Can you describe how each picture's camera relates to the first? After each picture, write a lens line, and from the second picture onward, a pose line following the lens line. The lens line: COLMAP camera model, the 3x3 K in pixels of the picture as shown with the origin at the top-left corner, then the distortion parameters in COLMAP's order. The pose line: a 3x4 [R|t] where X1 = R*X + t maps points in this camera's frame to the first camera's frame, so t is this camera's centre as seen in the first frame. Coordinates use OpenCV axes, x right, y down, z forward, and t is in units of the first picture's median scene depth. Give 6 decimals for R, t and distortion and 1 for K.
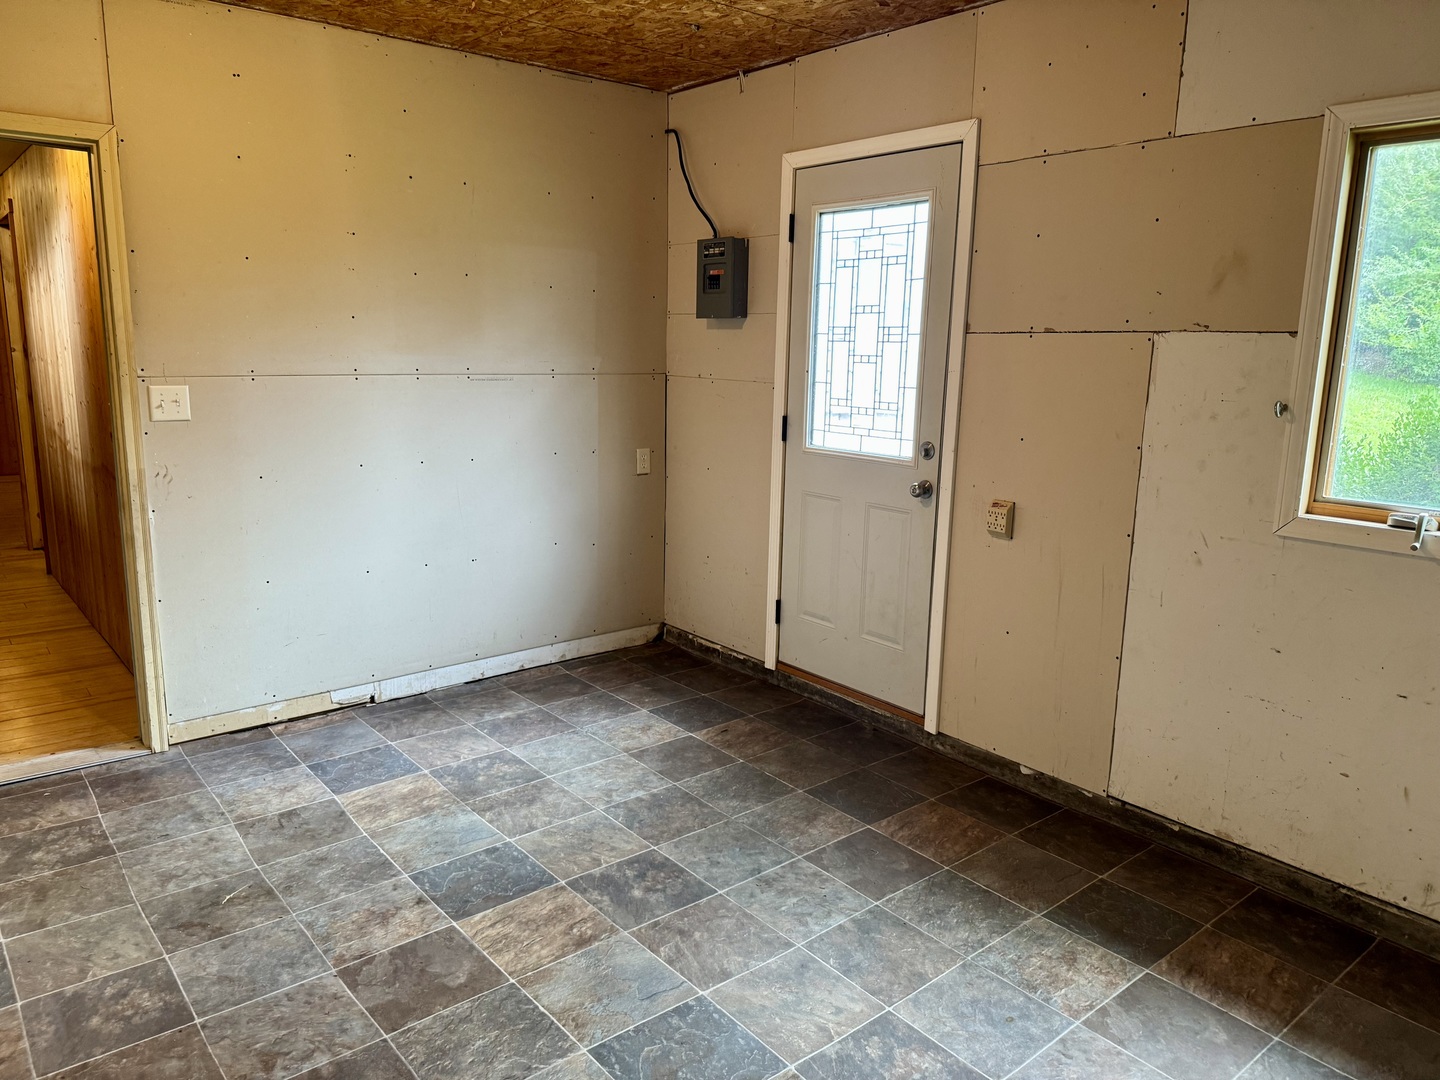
lens RADIAL K [[1018.4, 0, 722.0], [0, 1018.4, 532.8], [0, 0, 1]] dist [0.008225, -0.006726]
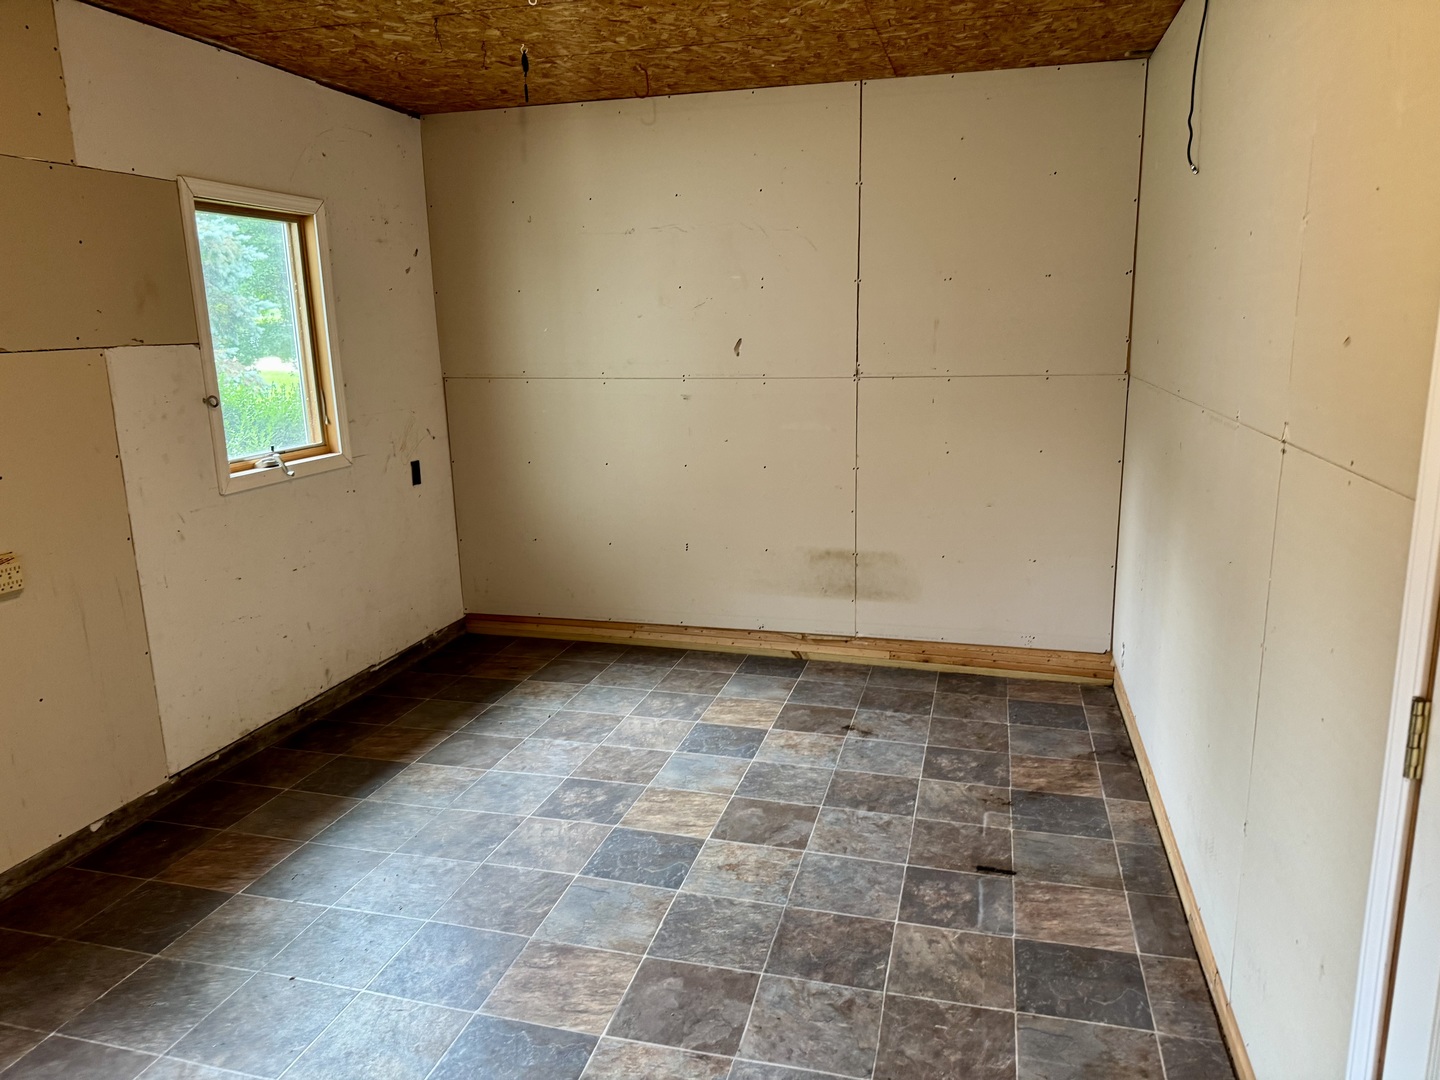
lens RADIAL K [[1014.0, 0, 724.0], [0, 1014.0, 538.6], [0, 0, 1]] dist [0.099866, -0.136646]
pose [[-0.580157, -0.176402, 0.795173, -0.980809], [0.164730, 0.930679, 0.326650, -0.296780], [-0.797673, 0.320497, -0.510881, 1.267965]]
